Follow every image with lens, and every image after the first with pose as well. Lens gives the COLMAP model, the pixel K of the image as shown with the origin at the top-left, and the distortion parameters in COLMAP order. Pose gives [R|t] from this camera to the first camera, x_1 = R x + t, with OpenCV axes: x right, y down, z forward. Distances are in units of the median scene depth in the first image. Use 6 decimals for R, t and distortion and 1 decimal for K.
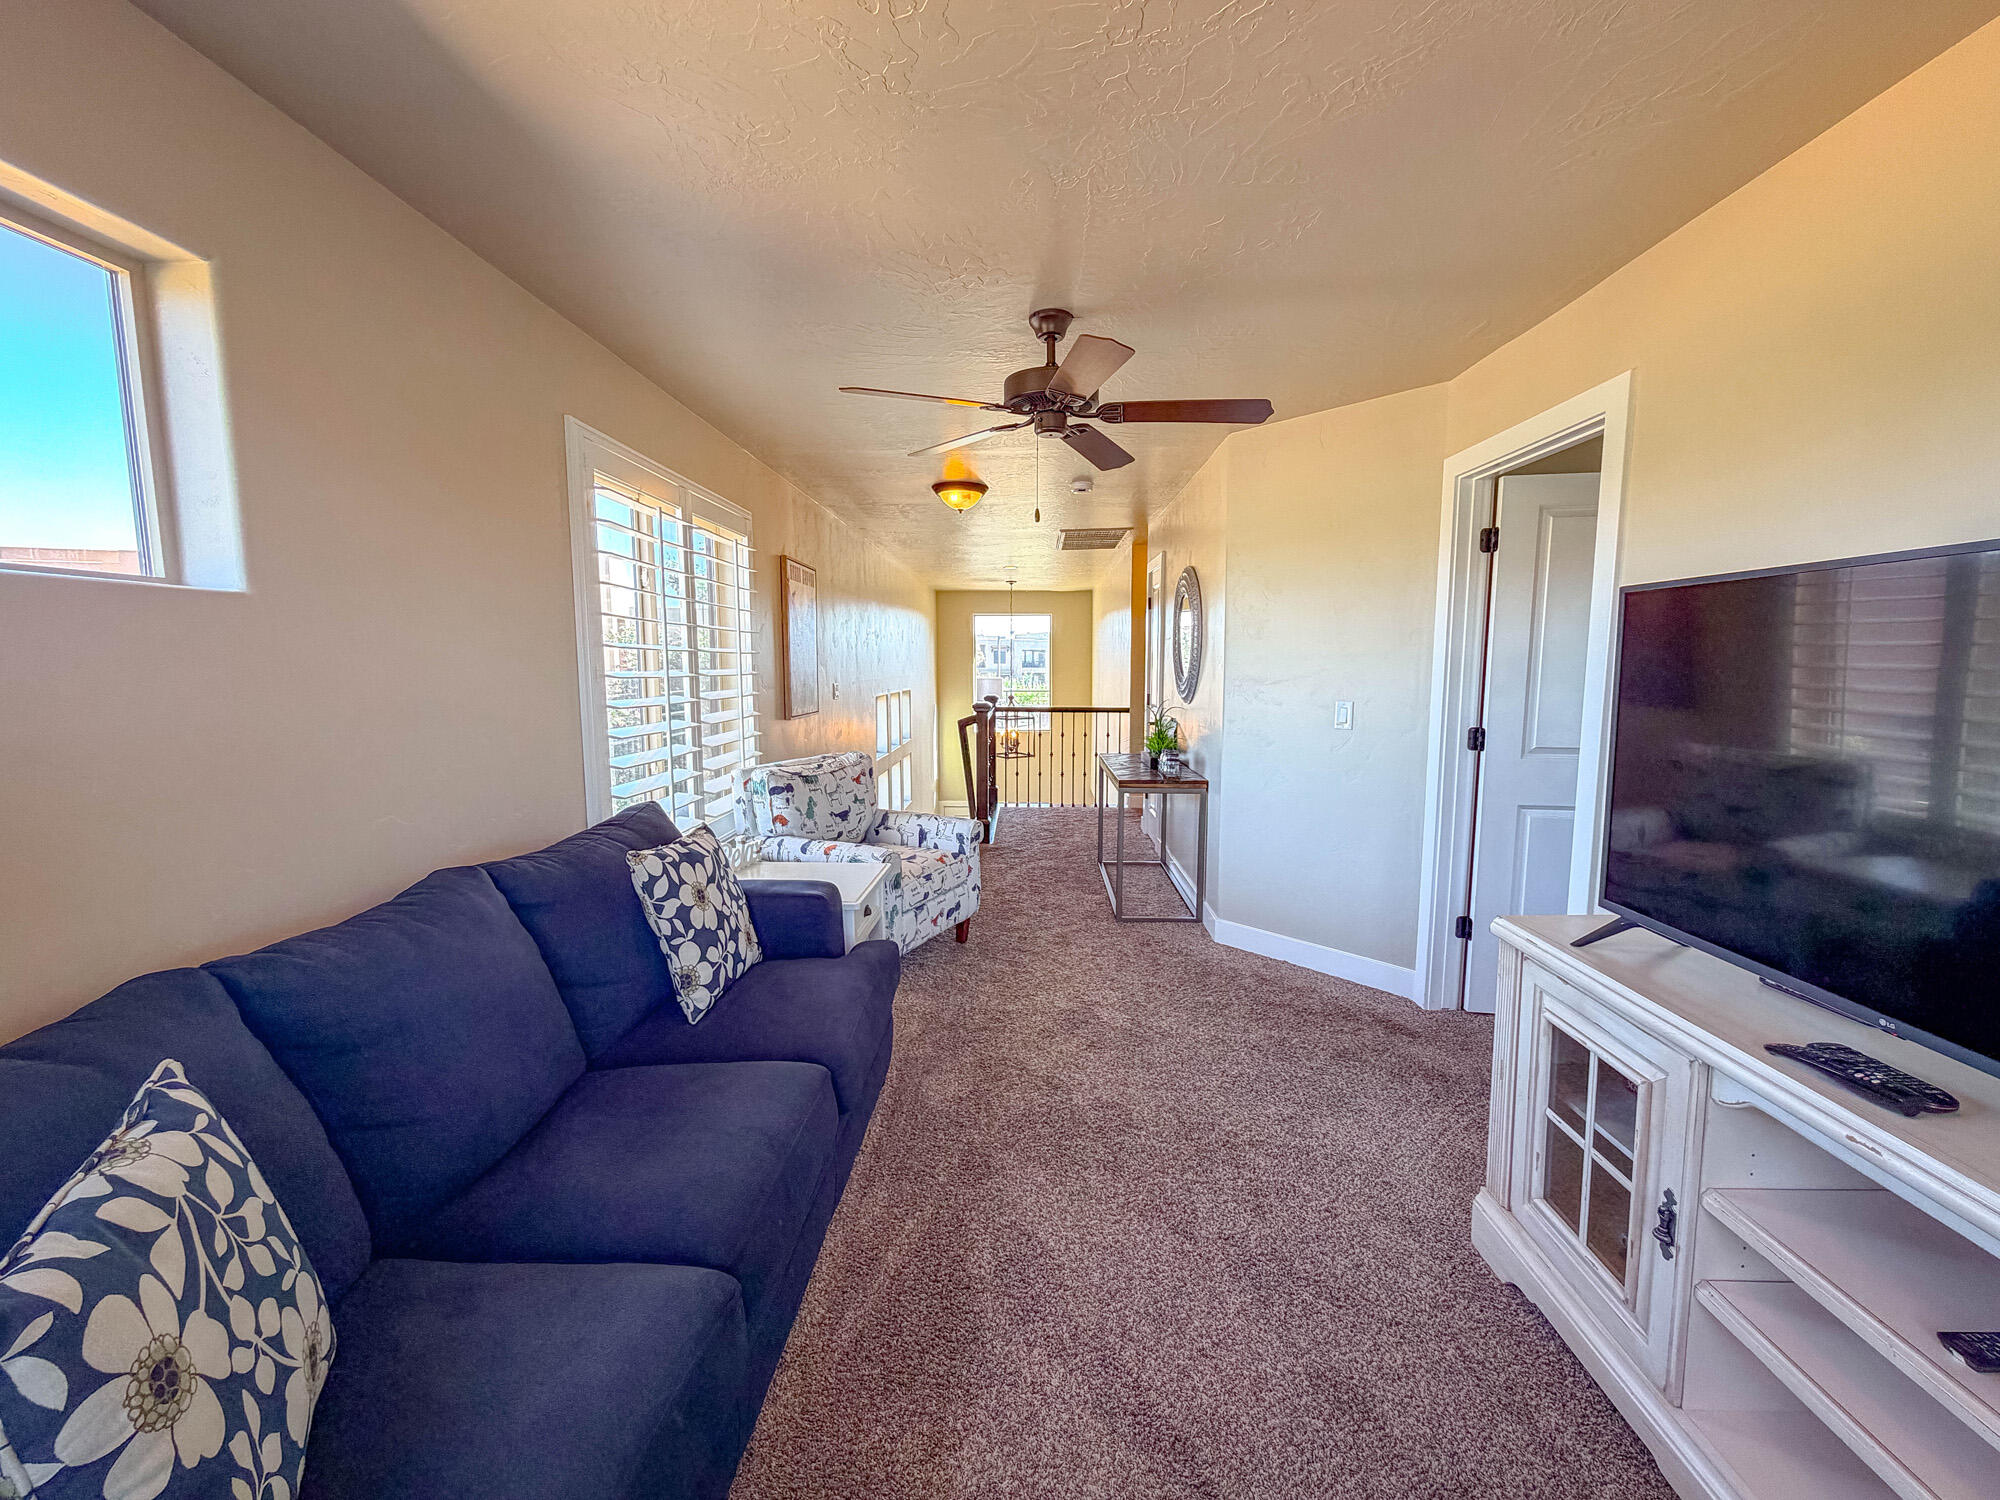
lens RADIAL K [[803.4, 0, 1001.9], [0, 803.4, 744.0], [0, 0, 1]] dist [-0.002760, 0.000336]
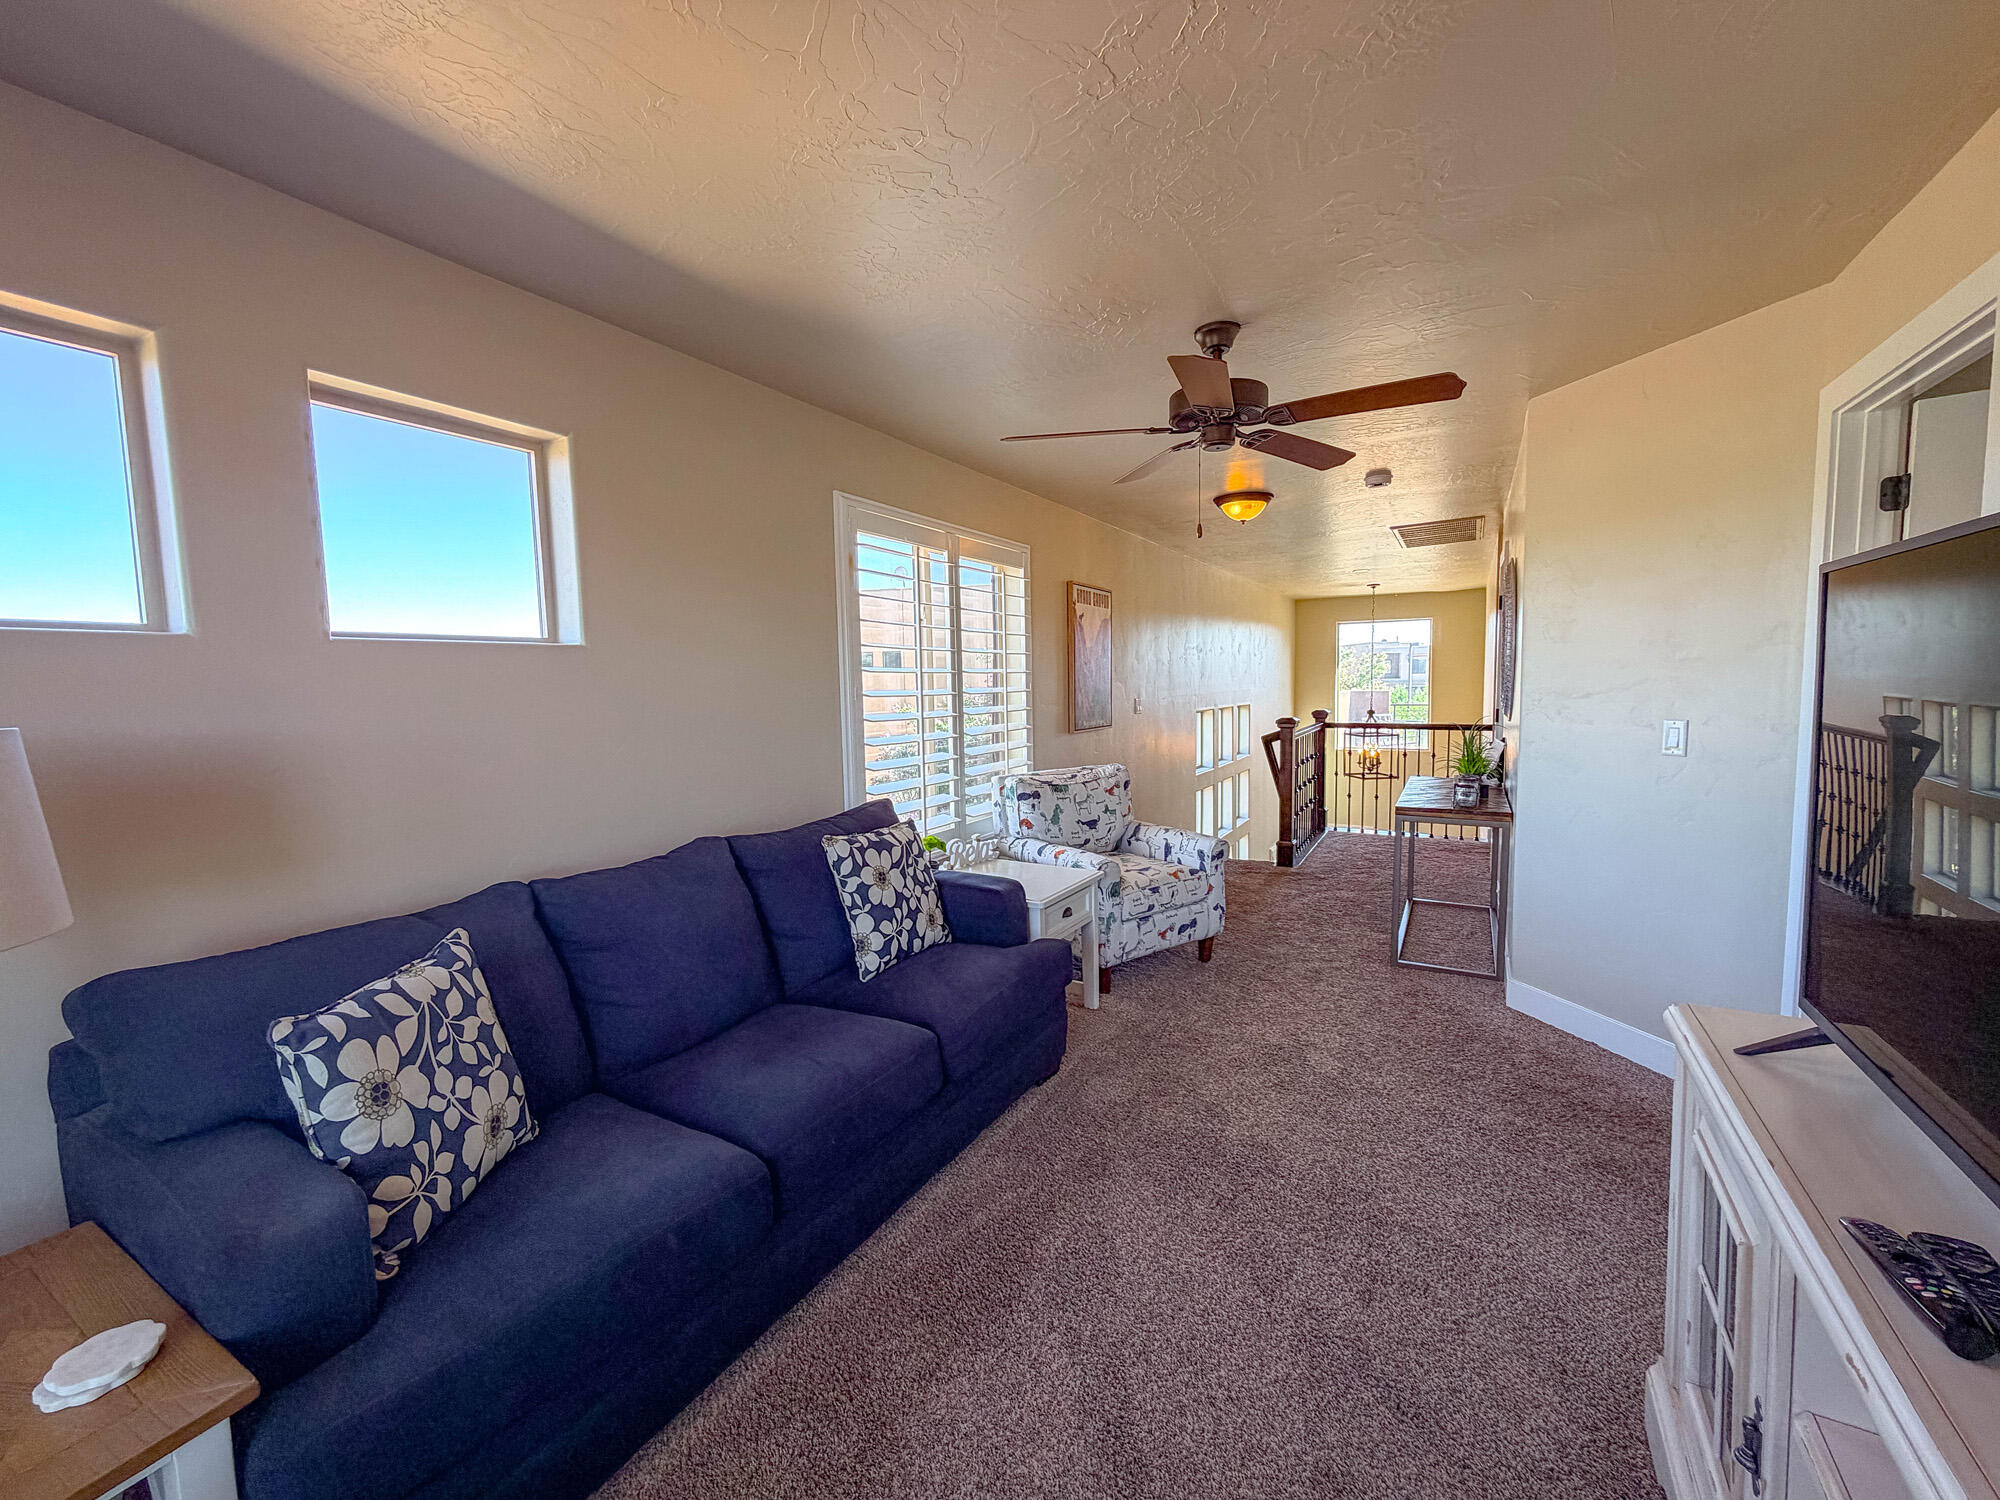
lens RADIAL K [[803.4, 0, 1005.4], [0, 803.4, 744.7], [0, 0, 1]] dist [-0.002760, 0.000336]
pose [[0.881588, 0.020836, -0.471559, 0.326481], [-0.028486, 0.999553, -0.009090, -0.004732], [0.471159, 0.021446, 0.881788, 0.017390]]
